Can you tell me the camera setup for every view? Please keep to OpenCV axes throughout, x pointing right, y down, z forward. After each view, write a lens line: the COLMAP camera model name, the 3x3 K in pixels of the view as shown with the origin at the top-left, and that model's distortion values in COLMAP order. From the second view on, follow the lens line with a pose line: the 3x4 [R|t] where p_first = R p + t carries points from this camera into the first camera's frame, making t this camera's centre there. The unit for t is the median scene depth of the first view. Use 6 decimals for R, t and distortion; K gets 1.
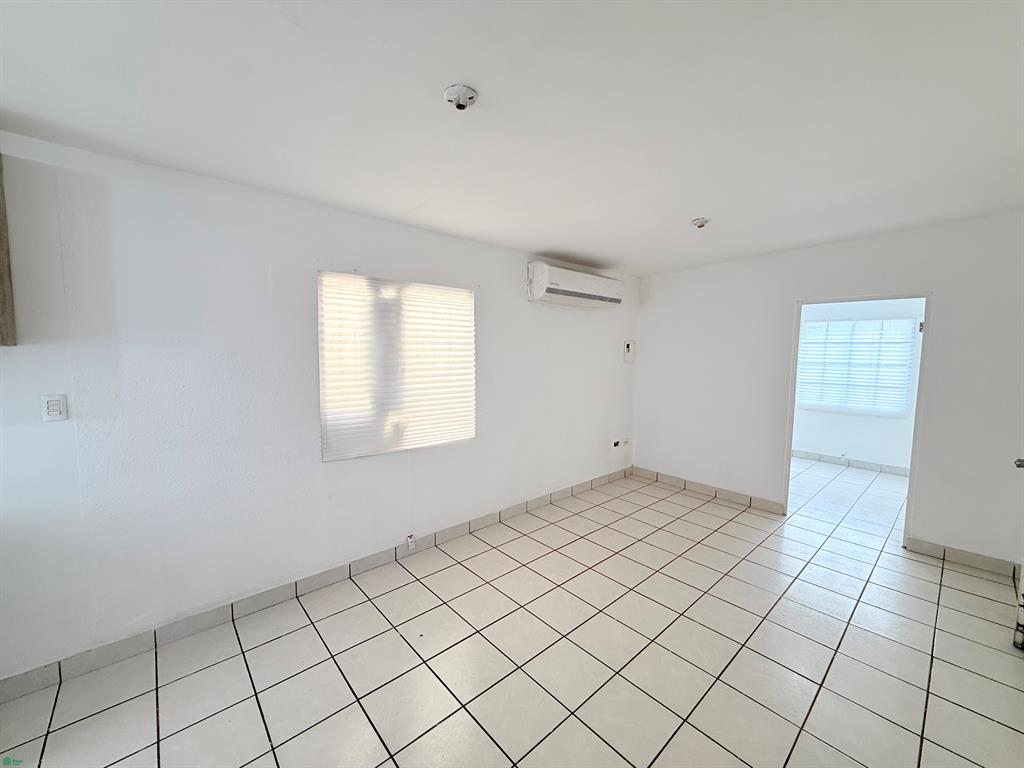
lens RADIAL K [[407.9, 0, 509.3], [0, 407.9, 381.1], [0, 0, 1]] dist [0.001645, -0.000297]
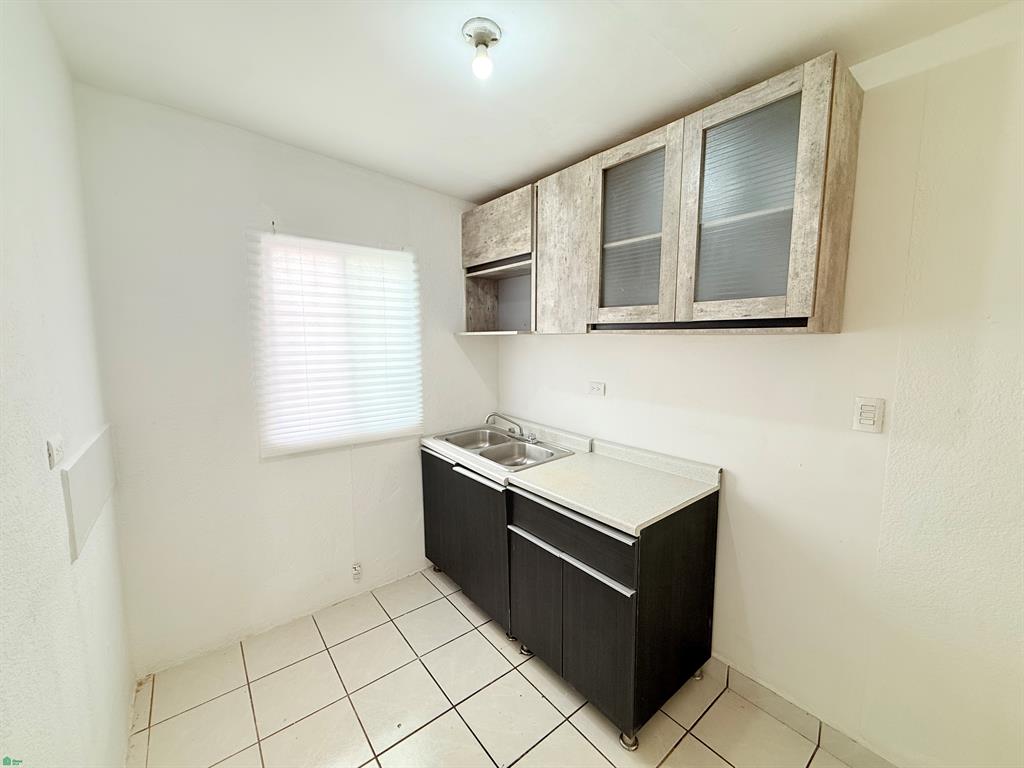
lens RADIAL K [[407.9, 0, 510.7], [0, 407.9, 379.4], [0, 0, 1]] dist [0.001645, -0.000297]
pose [[-0.053176, 0.088528, -0.994653, -0.182476], [-0.079015, 0.992566, 0.092566, -0.009206], [0.995454, 0.083515, -0.045786, 0.201782]]
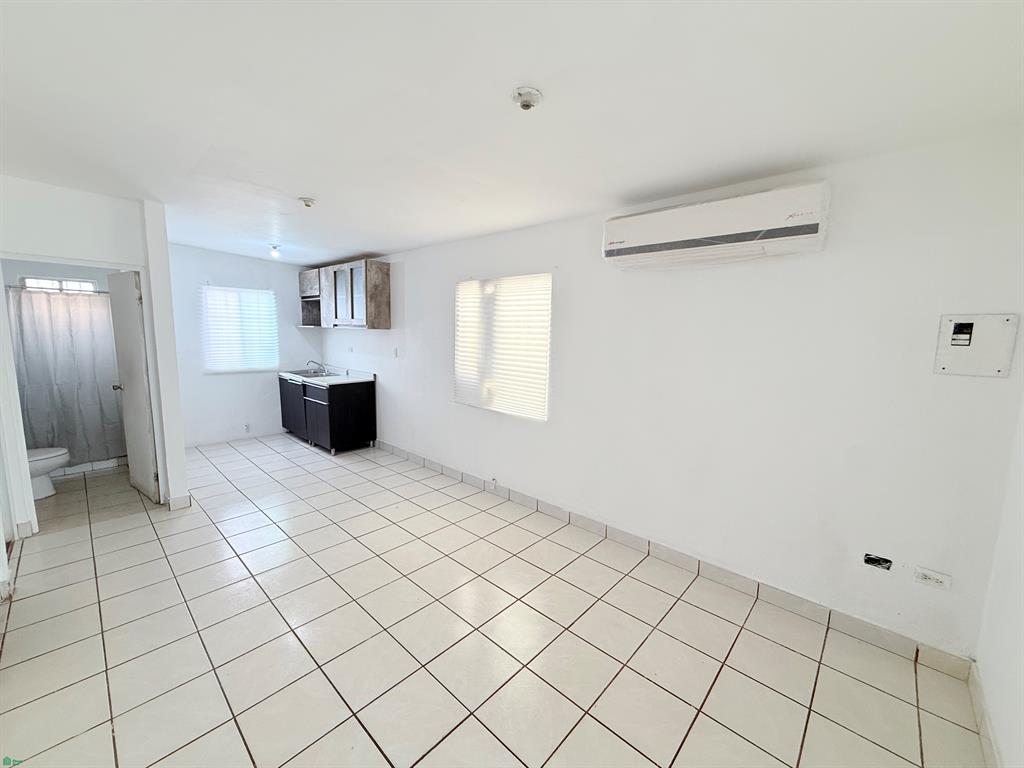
lens RADIAL K [[407.9, 0, 515.0], [0, 407.9, 383.4], [0, 0, 1]] dist [0.001645, -0.000297]
pose [[0.103260, 0.116051, -0.987861, 0.886673], [-0.099759, 0.989371, 0.105801, -0.051718], [0.989639, 0.087623, 0.113739, 0.803058]]
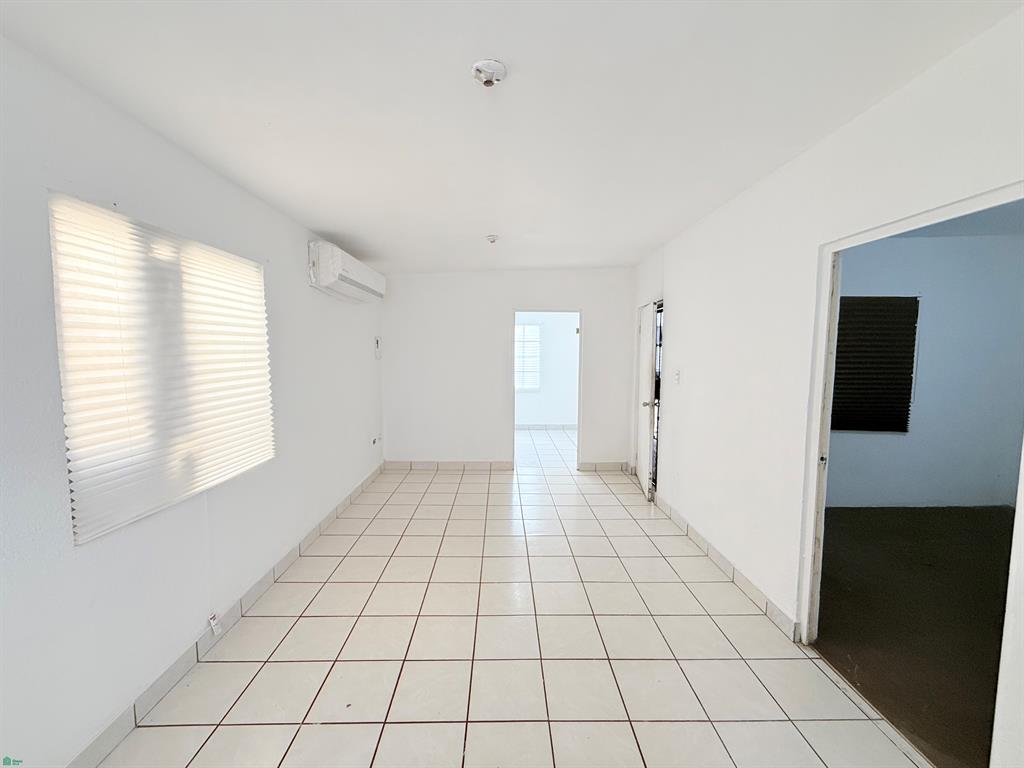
lens RADIAL K [[407.9, 0, 510.0], [0, 407.9, 381.4], [0, 0, 1]] dist [0.001645, -0.000297]
pose [[0.649257, -0.064715, 0.757811, -0.369415], [0.062398, 0.997547, 0.031728, -0.001552], [-0.758005, 0.026686, 0.651702, 0.155416]]
